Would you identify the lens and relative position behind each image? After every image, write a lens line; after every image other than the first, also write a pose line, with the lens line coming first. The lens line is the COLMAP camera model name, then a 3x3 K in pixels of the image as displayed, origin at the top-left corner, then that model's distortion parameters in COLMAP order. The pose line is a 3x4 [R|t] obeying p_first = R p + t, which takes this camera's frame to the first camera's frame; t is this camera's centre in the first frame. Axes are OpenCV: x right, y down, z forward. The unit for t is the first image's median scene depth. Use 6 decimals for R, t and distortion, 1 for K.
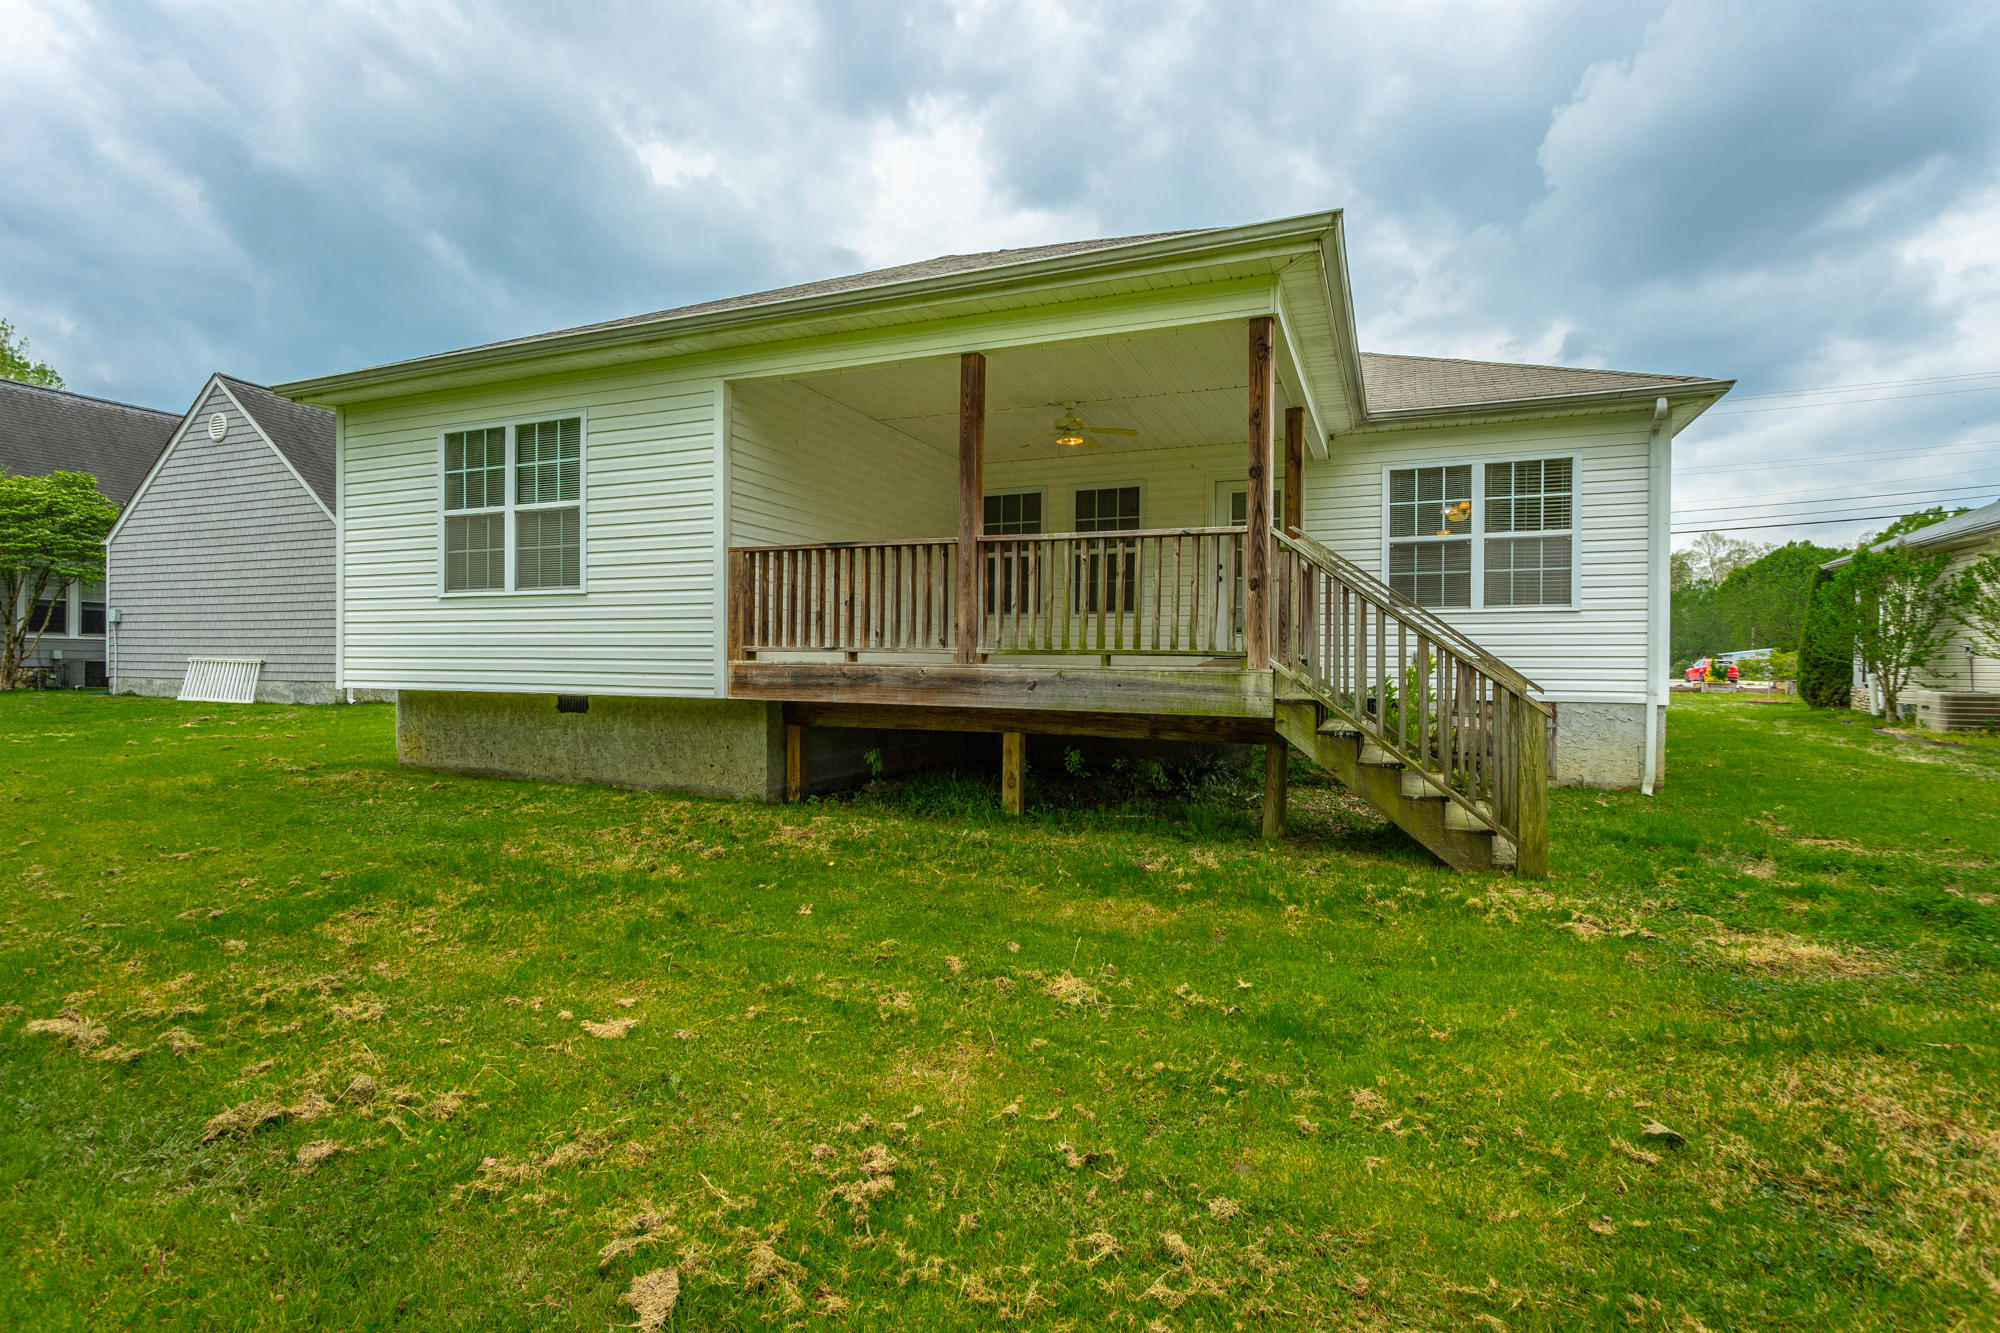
lens RADIAL K [[977.2, 0, 1000.0], [0, 977.2, 666.5], [0, 0, 1]] dist [0.000949, 0.000278]
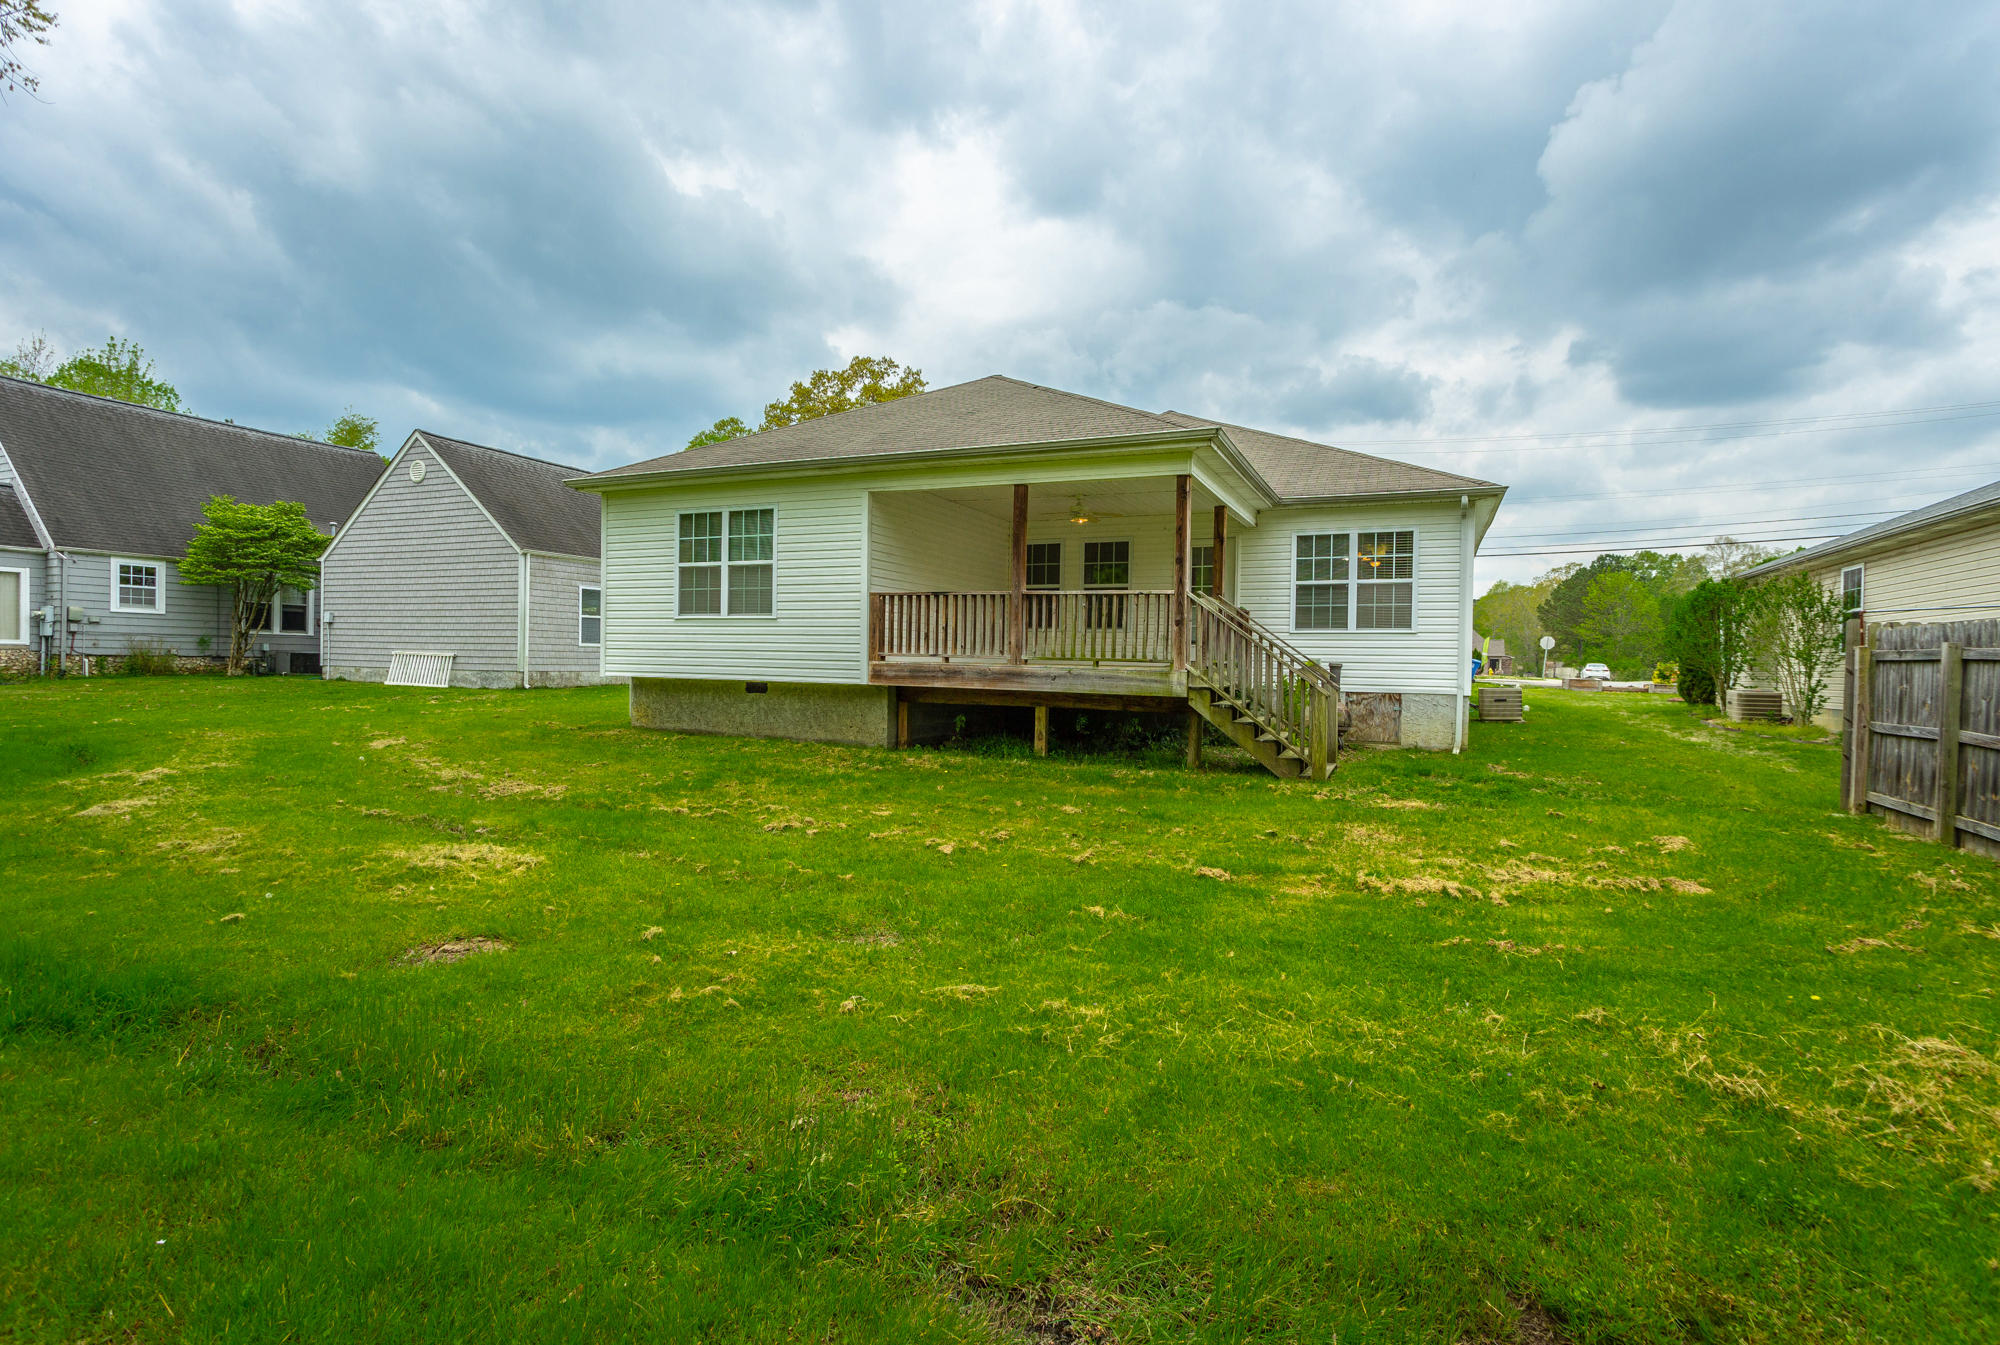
lens RADIAL K [[1004.7, 0, 1032.3], [0, 1004.7, 680.0], [0, 0, 1]] dist [0.002165, 0.000764]
pose [[0.999696, 0.010039, 0.022532, -0.036574], [-0.010440, 0.999788, 0.017768, -0.006643], [-0.022349, -0.017998, 0.999588, -0.627187]]
